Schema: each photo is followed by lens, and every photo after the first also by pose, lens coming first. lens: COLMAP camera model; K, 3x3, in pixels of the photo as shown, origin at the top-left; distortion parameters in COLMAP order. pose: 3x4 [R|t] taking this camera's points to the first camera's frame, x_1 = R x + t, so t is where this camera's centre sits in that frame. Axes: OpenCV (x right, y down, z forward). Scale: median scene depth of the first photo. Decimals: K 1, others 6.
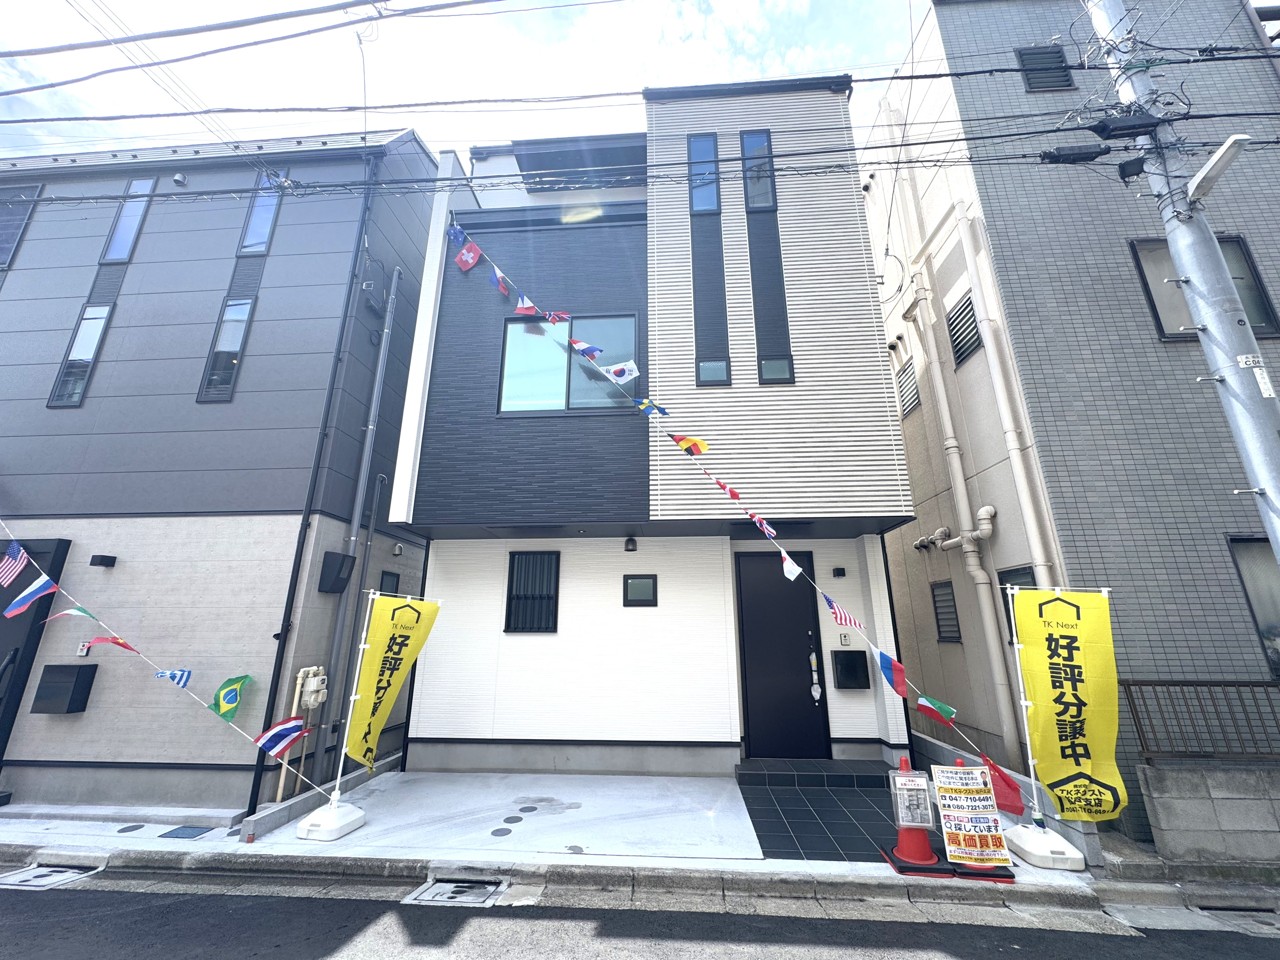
lens RADIAL K [[509.1, 0, 639.9], [0, 509.1, 479.4], [0, 0, 1]] dist [-0.003468, 0.000596]
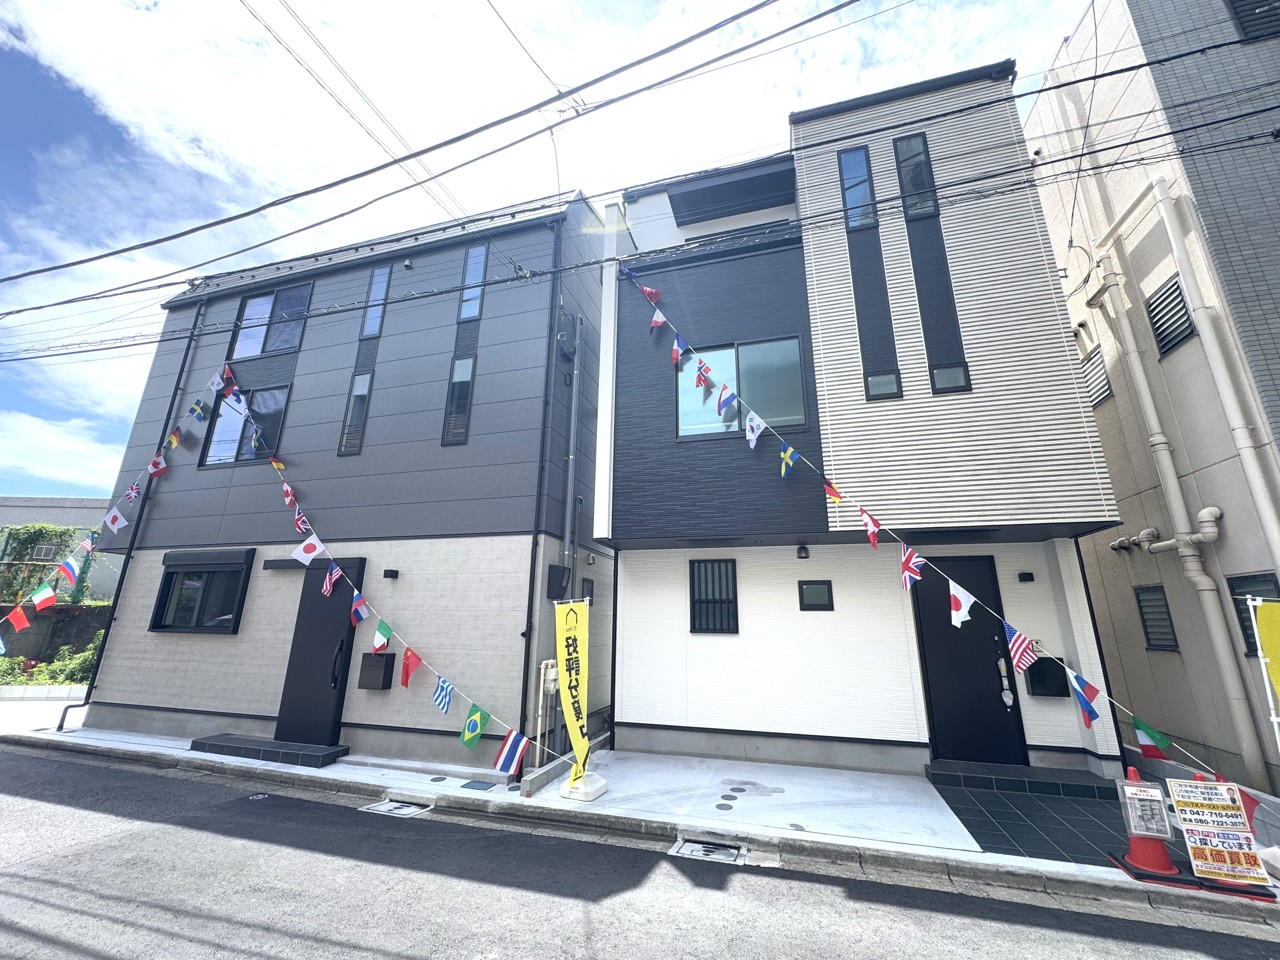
lens RADIAL K [[509.1, 0, 641.5], [0, 509.1, 479.7], [0, 0, 1]] dist [-0.003468, 0.000596]
pose [[0.976349, -0.045818, -0.211289, -0.141365], [0.048574, 0.998789, 0.007871, -0.058738], [0.210672, -0.017948, 0.977392, -0.132160]]
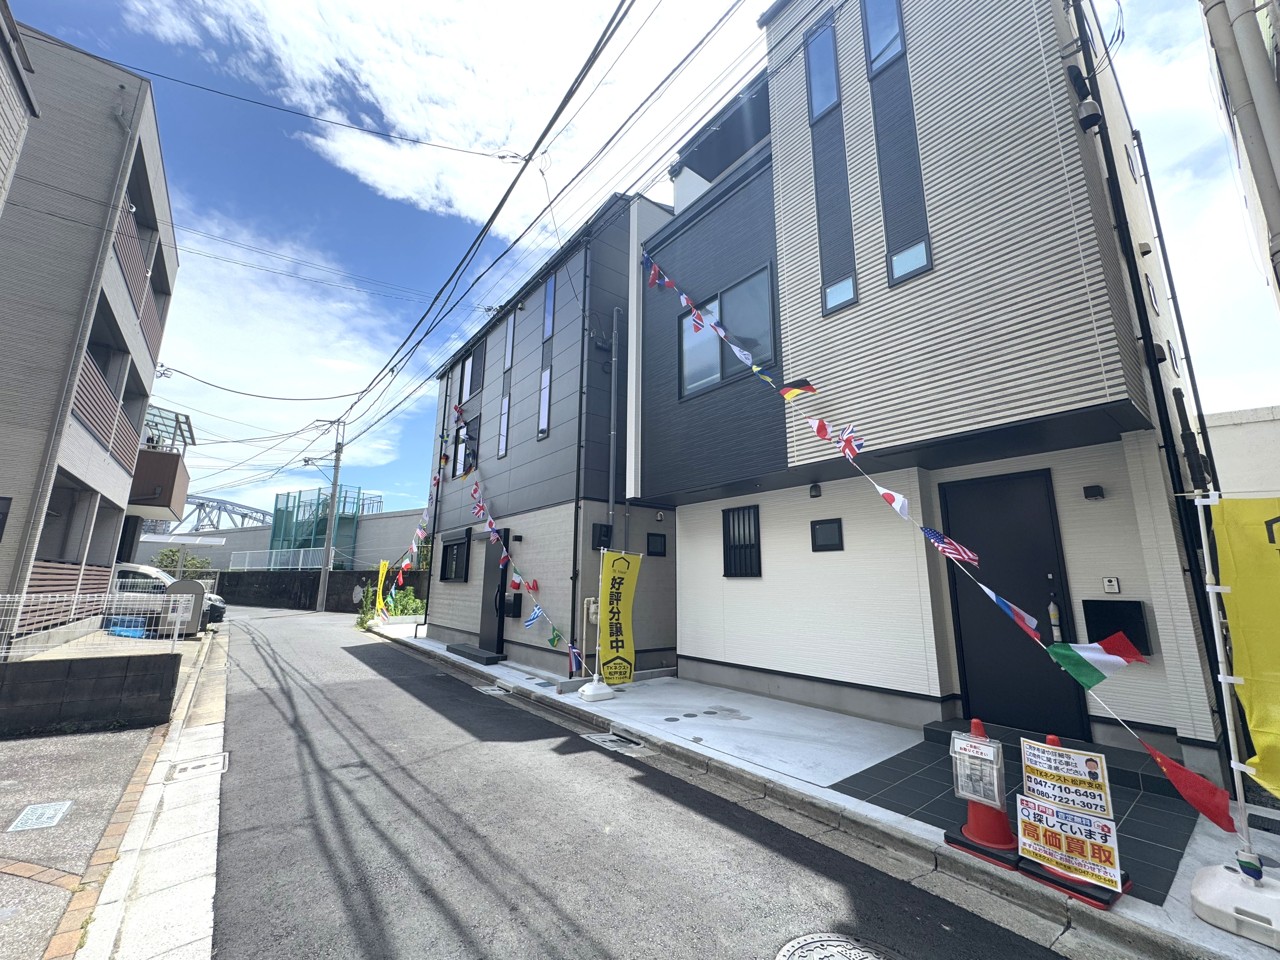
lens RADIAL K [[509.1, 0, 638.9], [0, 509.1, 478.9], [0, 0, 1]] dist [-0.003468, 0.000596]
pose [[0.669906, -0.143189, -0.728507, 0.588154], [0.202913, 0.979179, -0.005869, 0.049657], [0.714179, -0.143892, 0.685013, 0.087422]]
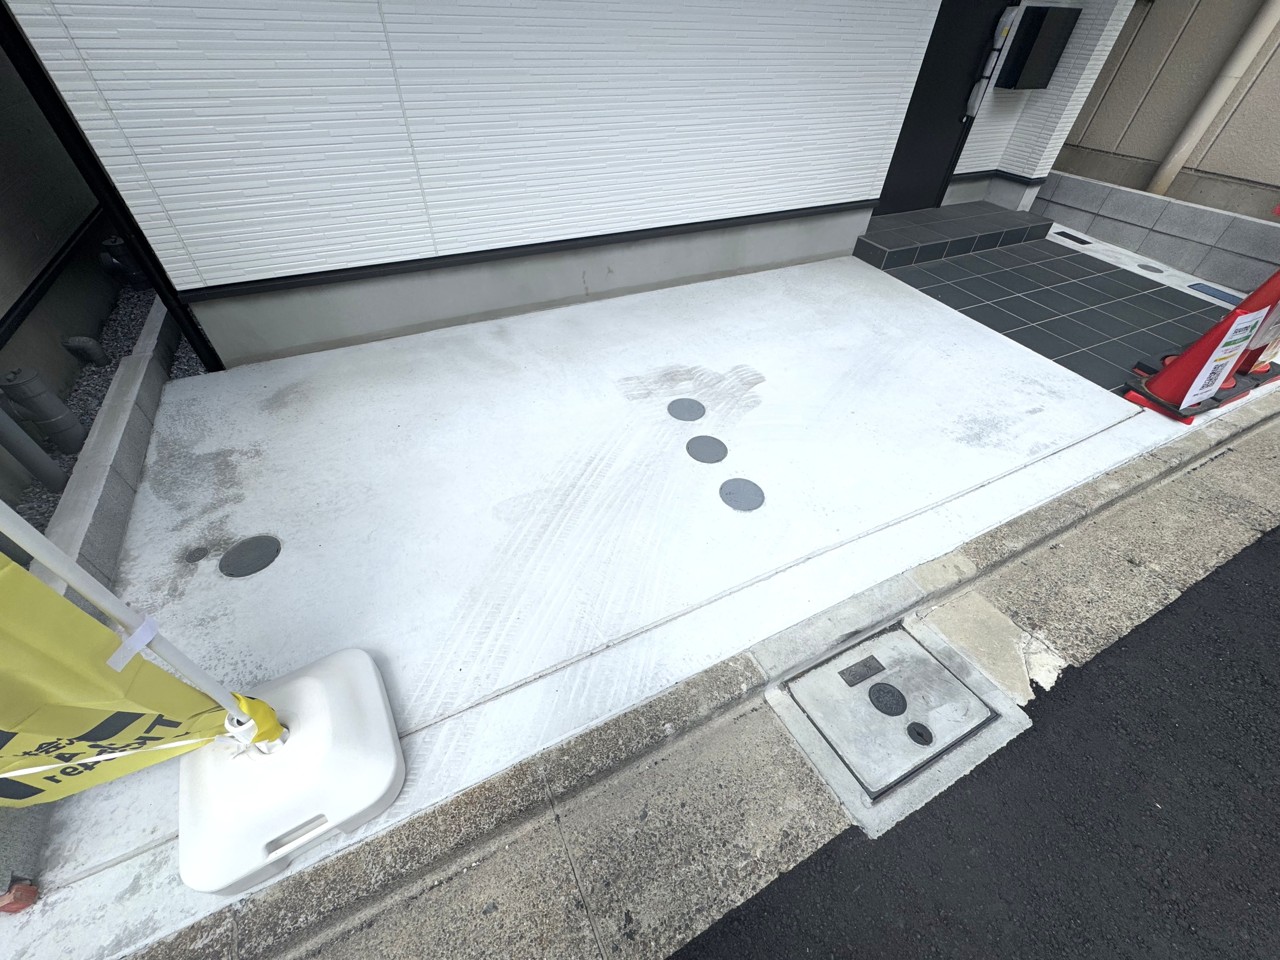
lens RADIAL K [[509.1, 0, 641.4], [0, 509.1, 478.3], [0, 0, 1]] dist [-0.003468, 0.000596]
pose [[0.857432, -0.330906, 0.394096, -0.414085], [-0.180500, 0.523781, 0.832510, 0.264612], [-0.481903, -0.784955, 0.389378, 0.702377]]
